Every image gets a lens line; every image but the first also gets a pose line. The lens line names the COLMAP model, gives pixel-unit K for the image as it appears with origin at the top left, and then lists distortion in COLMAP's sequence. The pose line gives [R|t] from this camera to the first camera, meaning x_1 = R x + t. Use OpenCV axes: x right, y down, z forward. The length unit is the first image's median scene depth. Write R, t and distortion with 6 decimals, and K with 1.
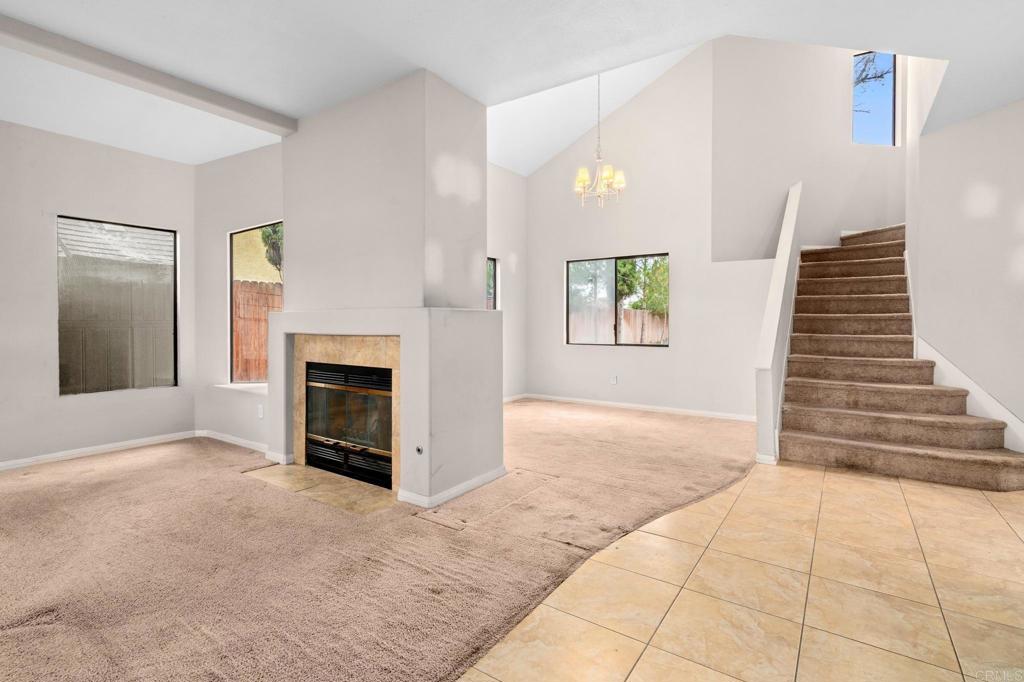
lens RADIAL K [[482.7, 0, 507.6], [0, 482.7, 323.1], [0, 0, 1]] dist [0.000307, 0.001092]
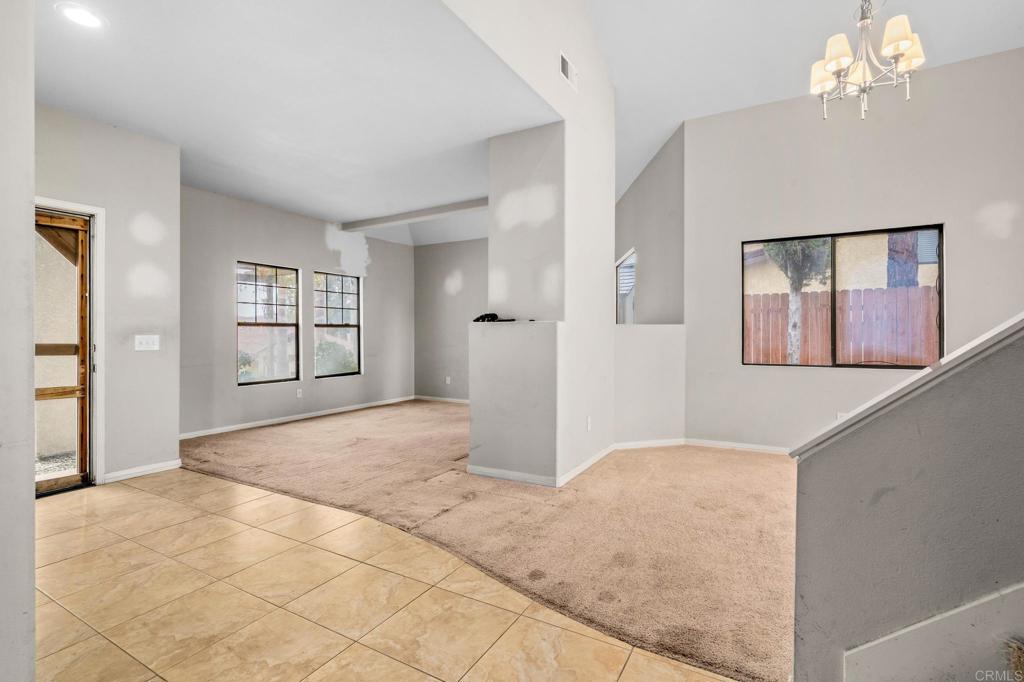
lens RADIAL K [[465.5, 0, 514.4], [0, 465.5, 339.2], [0, 0, 1]] dist [0.001218, 0.000910]
pose [[0.106662, 0.010604, -0.994239, 0.861583], [0.001671, 0.999940, 0.010845, -0.002088], [0.994294, -0.002819, 0.106638, 0.748089]]
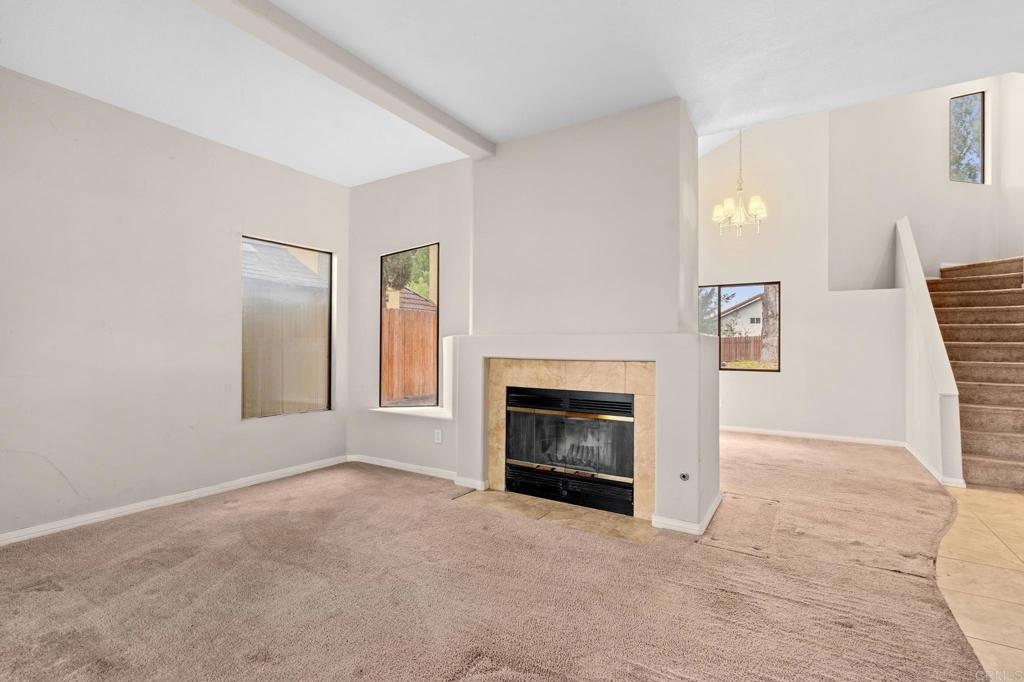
lens RADIAL K [[465.5, 0, 514.4], [0, 465.5, 339.2], [0, 0, 1]] dist [0.001218, 0.000910]
pose [[0.998884, 0.007832, 0.046577, -0.447114], [-0.007034, 0.999826, -0.017262, -0.000234], [-0.046704, 0.016915, 0.998766, 0.041425]]
